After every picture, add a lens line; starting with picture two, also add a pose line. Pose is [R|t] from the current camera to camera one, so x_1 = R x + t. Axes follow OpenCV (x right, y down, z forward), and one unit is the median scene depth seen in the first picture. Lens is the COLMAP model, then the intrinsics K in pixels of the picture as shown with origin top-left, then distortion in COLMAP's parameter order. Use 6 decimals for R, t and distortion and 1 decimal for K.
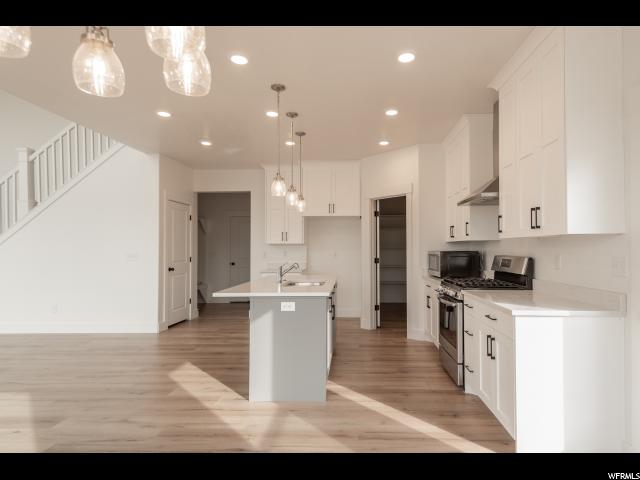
lens RADIAL K [[368.6, 0, 339.5], [0, 368.6, 241.4], [0, 0, 1]] dist [0.018656, 0.003821]
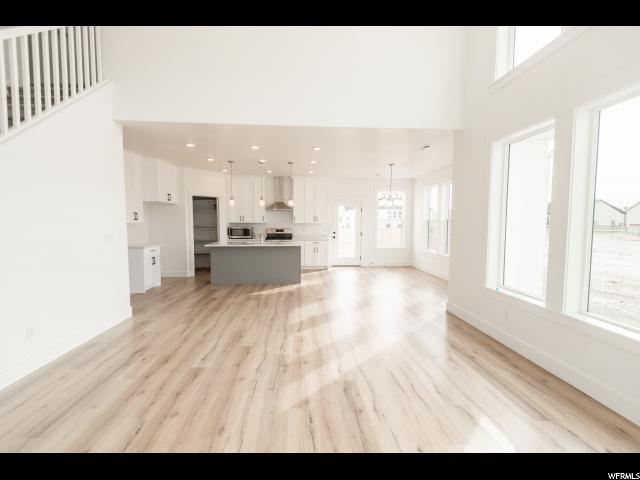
lens RADIAL K [[294.7, 0, 324.3], [0, 294.7, 234.6], [0, 0, 1]] dist [0.014283, -0.001274]
pose [[-0.100598, -0.038997, 0.994163, -1.989049], [-0.015992, 0.999166, 0.037575, -0.001576], [-0.994799, -0.012119, -0.101138, 0.884261]]
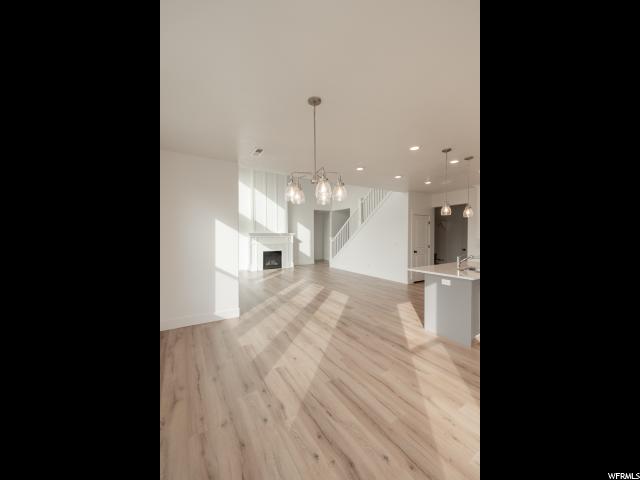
lens RADIAL K [[219.7, 0, 322.9], [0, 219.7, 237.1], [0, 0, 1]] dist [0.008798, -0.000040]
pose [[0.568213, 0.012297, -0.822790, 0.314205], [0.014536, 0.999582, 0.024978, -0.054324], [0.822753, -0.026152, 0.567797, -0.029979]]
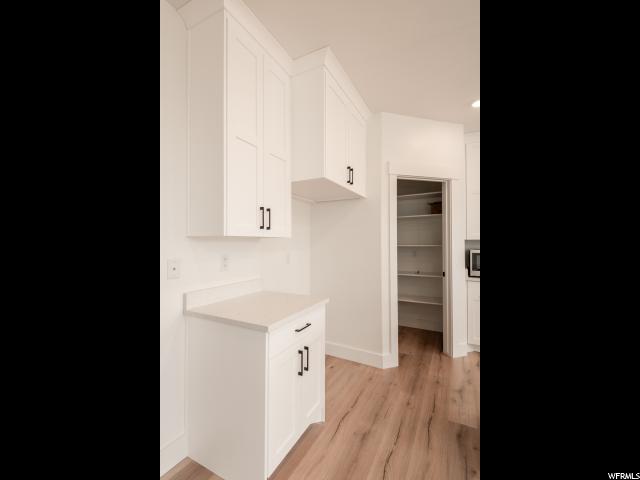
lens RADIAL K [[248.6, 0, 320.9], [0, 248.6, 243.6], [0, 0, 1]] dist [-0.000270, -0.000015]
pose [[0.455635, 0.000325, 0.890167, -0.628756], [-0.019884, 0.999754, 0.009813, 0.016973], [-0.889945, -0.022171, 0.455530, 1.444322]]
